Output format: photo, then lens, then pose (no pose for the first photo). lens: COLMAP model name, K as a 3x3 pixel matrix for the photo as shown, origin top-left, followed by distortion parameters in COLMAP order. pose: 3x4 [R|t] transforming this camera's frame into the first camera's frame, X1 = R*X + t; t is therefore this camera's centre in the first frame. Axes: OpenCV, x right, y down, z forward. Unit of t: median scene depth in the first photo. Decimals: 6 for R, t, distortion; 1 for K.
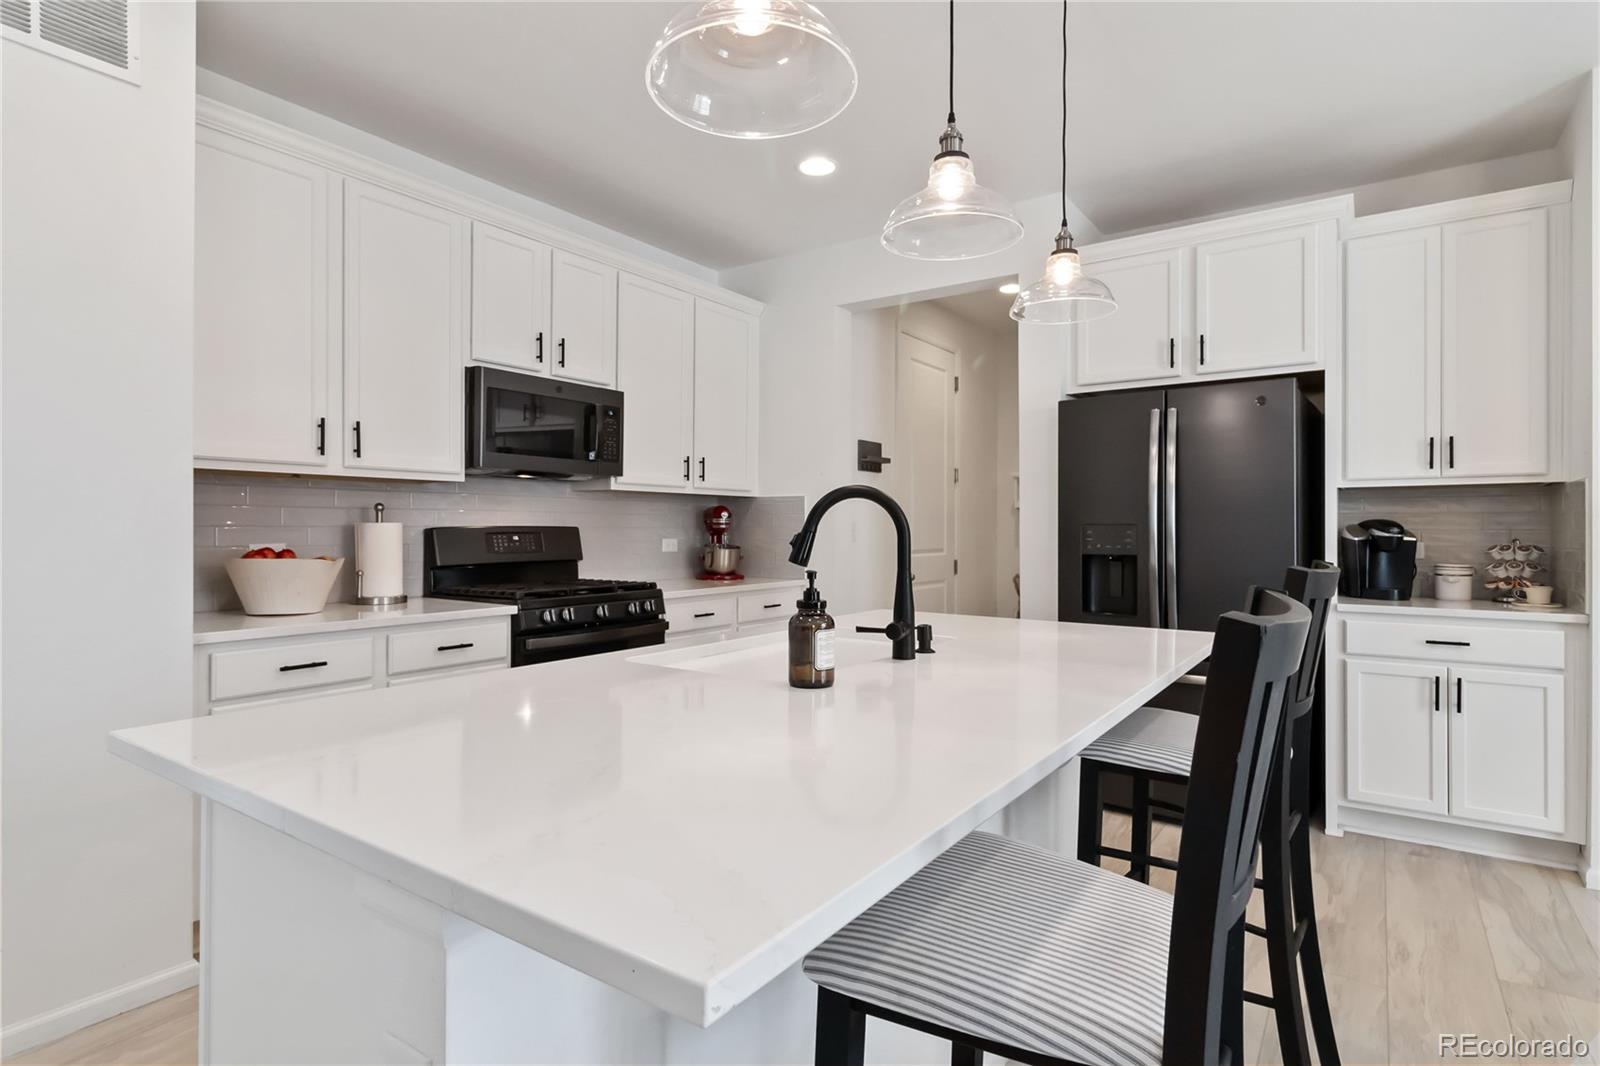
lens RADIAL K [[798.3, 0, 804.6], [0, 798.3, 526.4], [0, 0, 1]] dist [-0.001469, -0.001102]
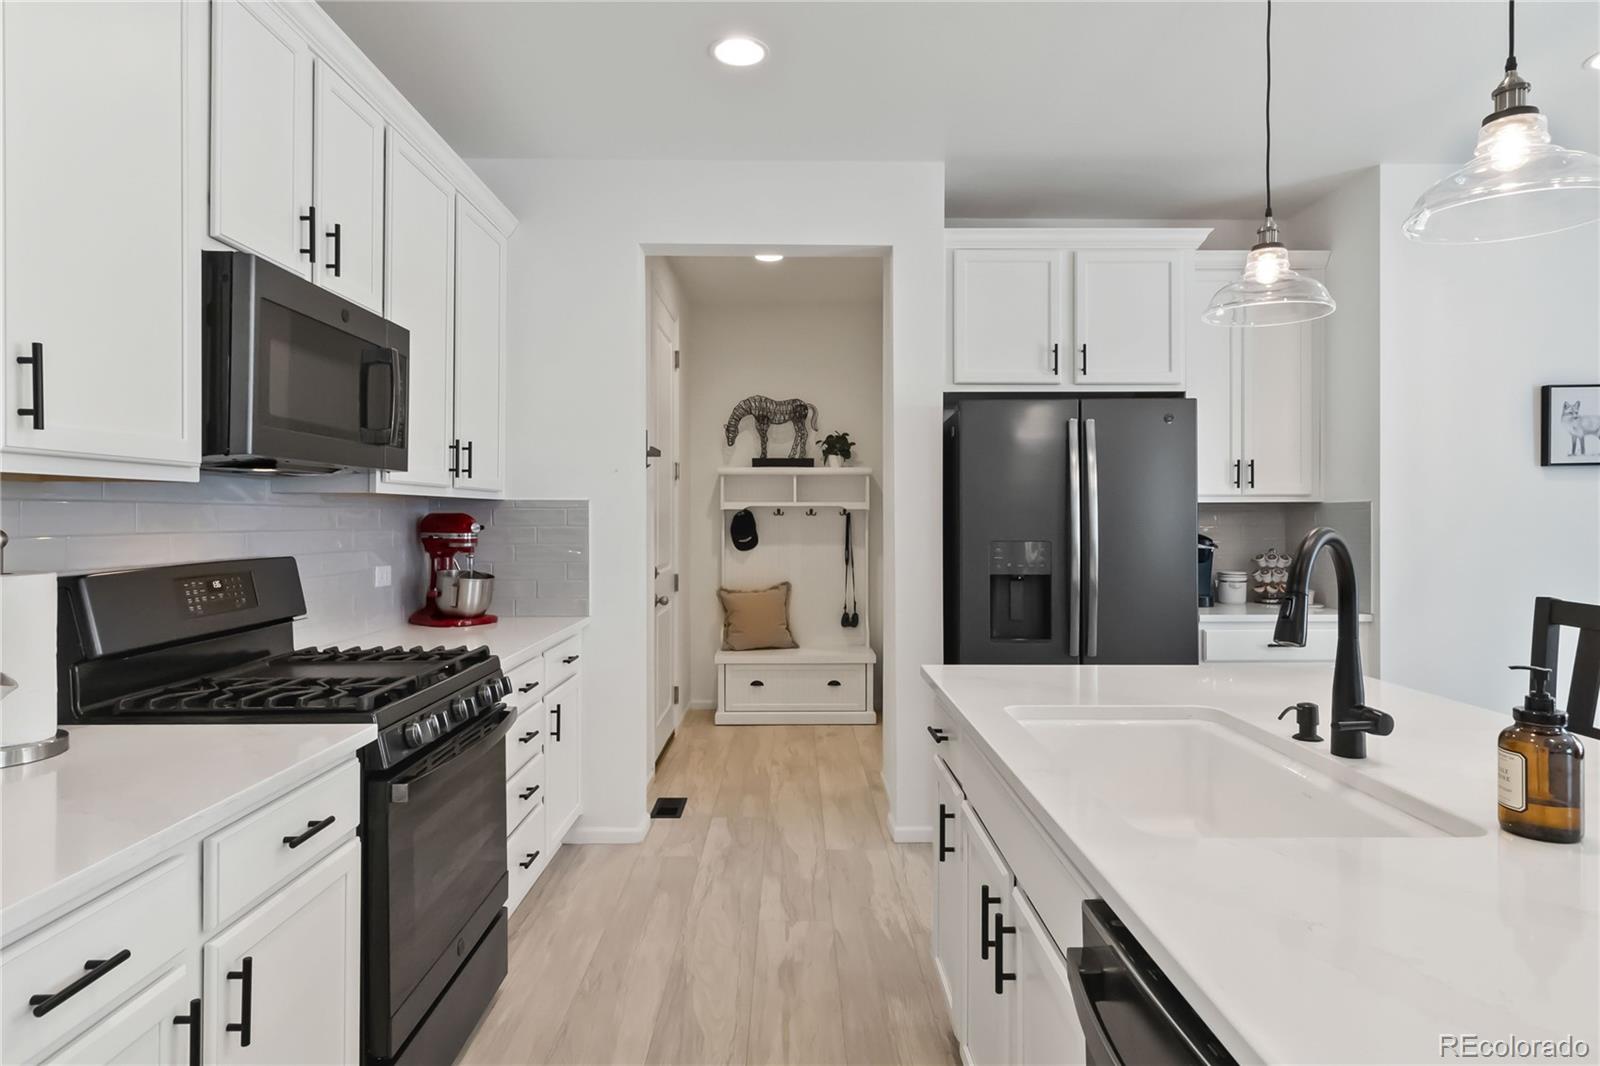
lens RADIAL K [[900.2, 0, 791.4], [0, 900.2, 508.4], [0, 0, 1]] dist [0.002570, -0.001710]
pose [[0.815329, 0.002873, 0.578991, -0.424156], [0.000654, 0.999982, -0.005883, -0.034284], [-0.578998, 0.005175, 0.815312, 0.316303]]
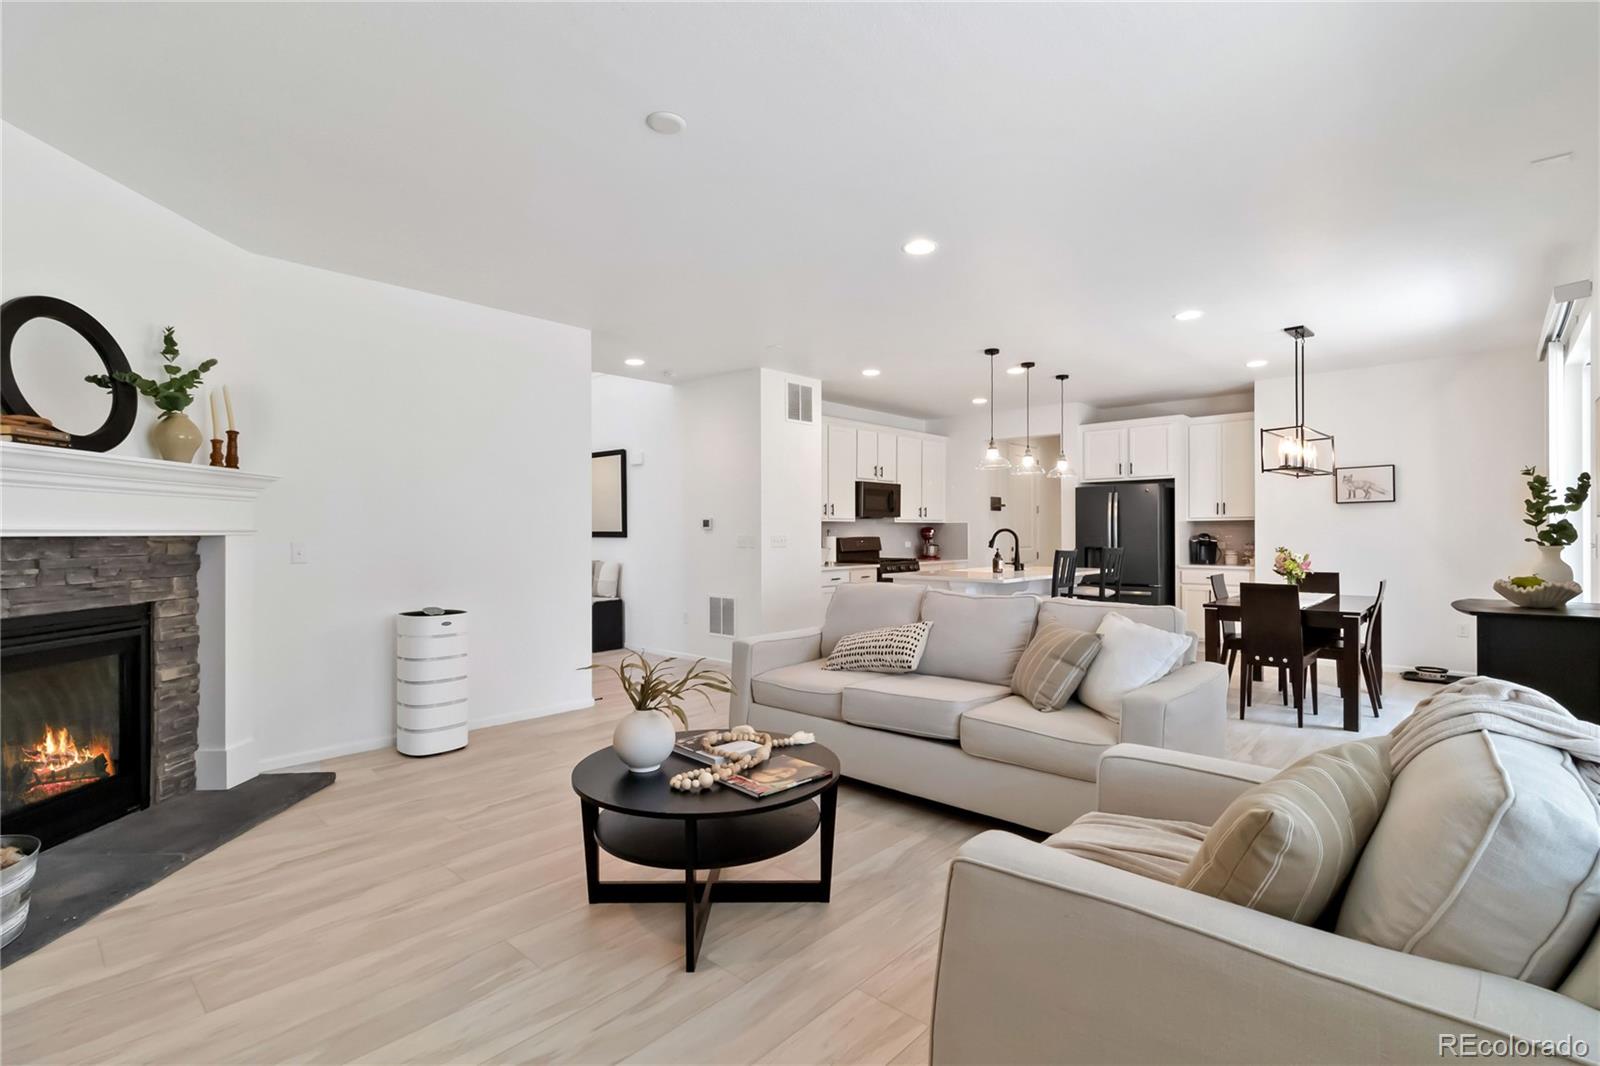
lens RADIAL K [[738.0, 0, 803.1], [0, 738.0, 528.4], [0, 0, 1]] dist [0.000990, 0.000414]
pose [[0.990399, -0.005369, -0.138137, -0.232285], [0.004987, 0.999983, -0.003113, -0.023357], [0.138151, 0.002394, 0.990408, -1.542155]]
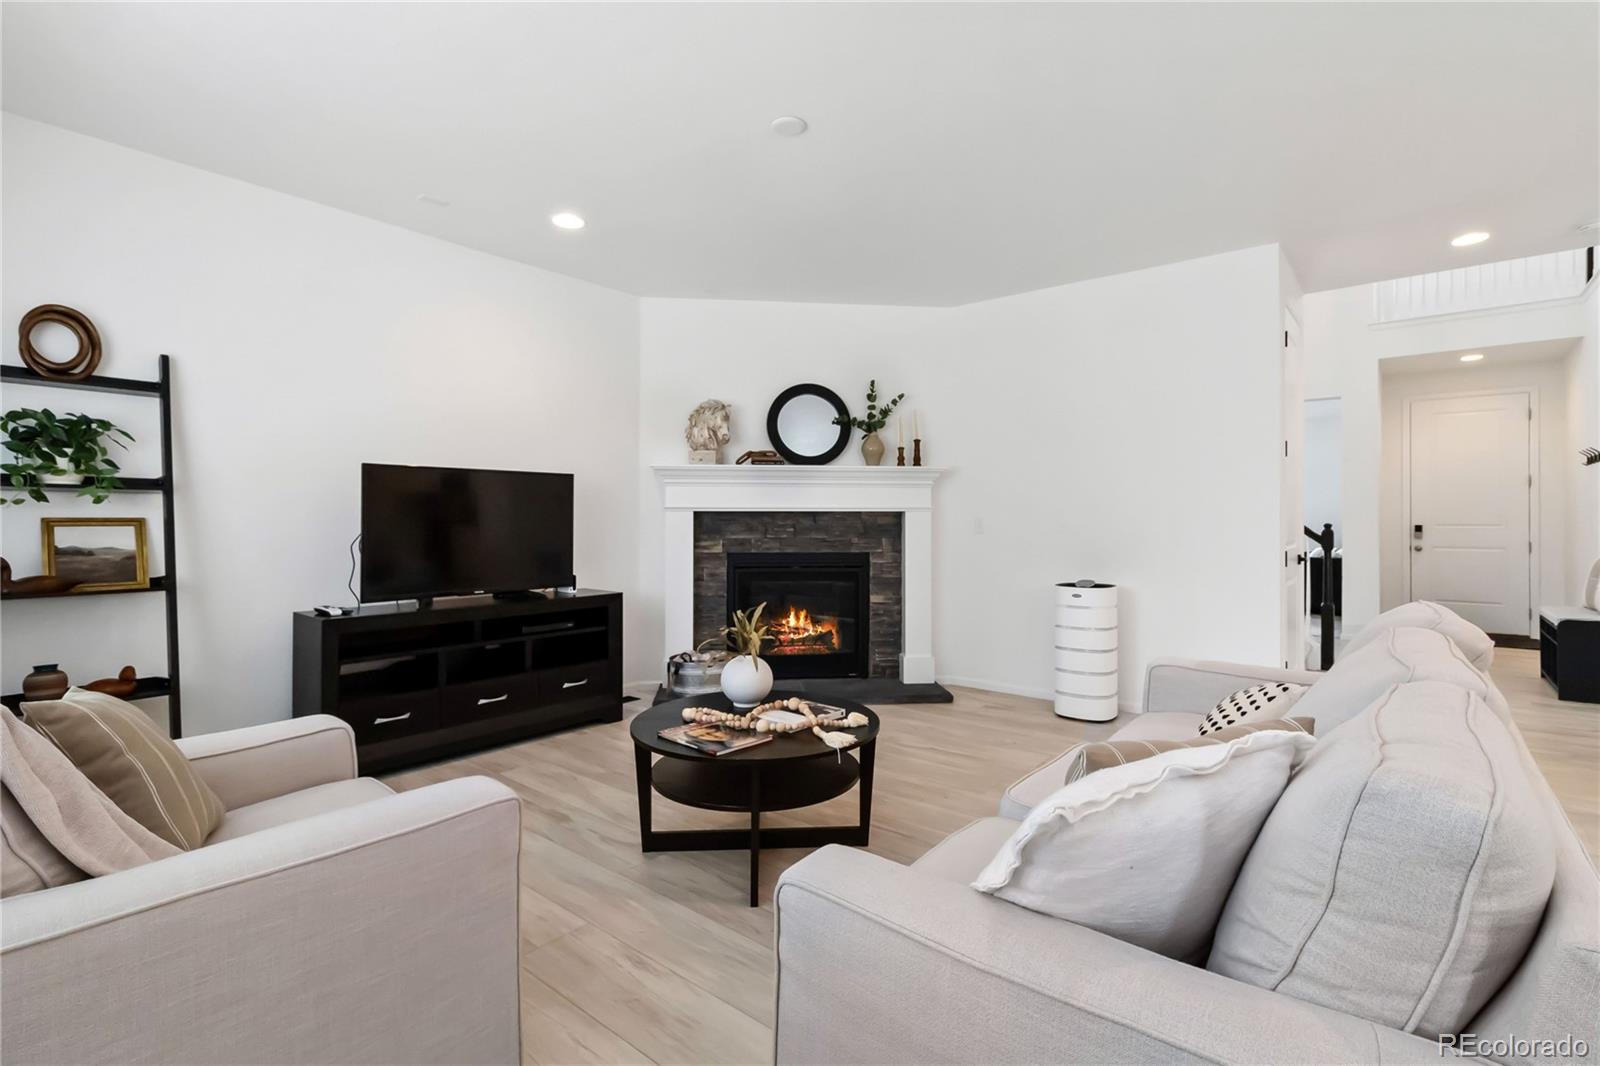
lens RADIAL K [[738.0, 0, 795.6], [0, 738.0, 524.9], [0, 0, 1]] dist [0.000990, 0.000414]
pose [[-0.076514, -0.000246, -0.997068, 0.377338], [0.000260, 1.000000, -0.000267, 0.008113], [0.997068, -0.000280, -0.076514, -0.718662]]
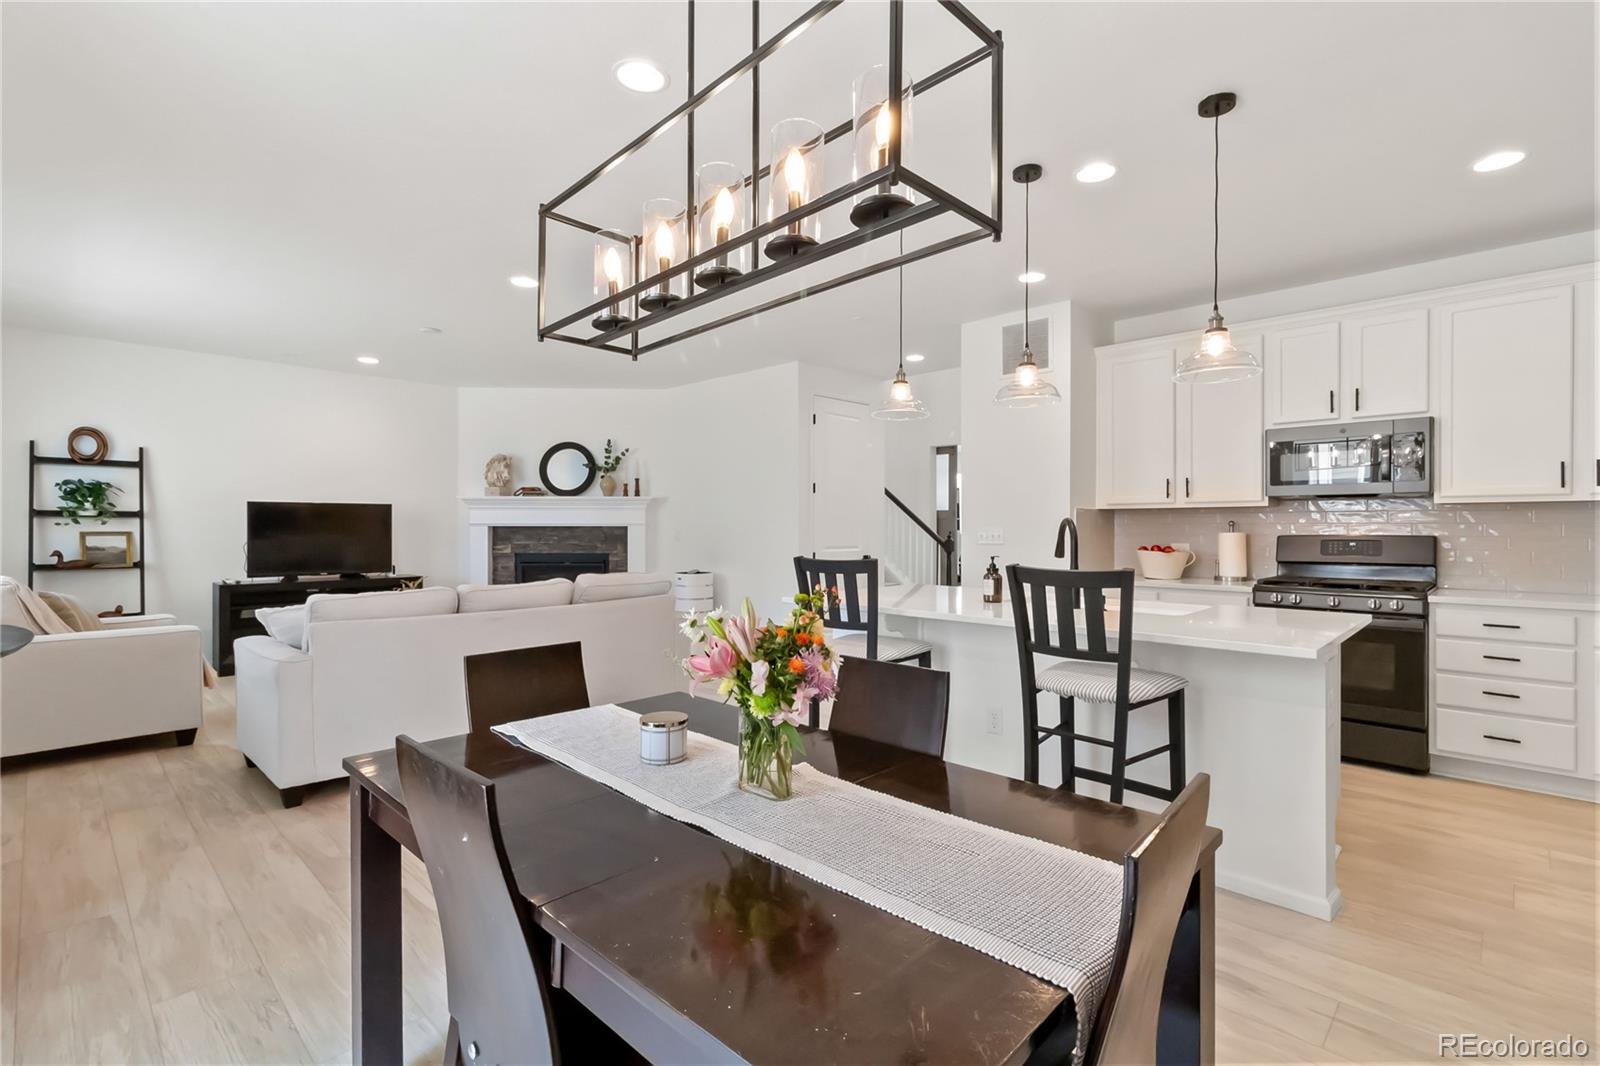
lens RADIAL K [[738.0, 0, 799.2], [0, 738.0, 537.7], [0, 0, 1]] dist [0.000990, 0.000414]
pose [[-0.161132, 0.007390, -0.986905, 1.049072], [-0.002683, 0.999965, 0.007926, -0.004704], [0.986929, 0.003925, -0.161107, 0.319327]]
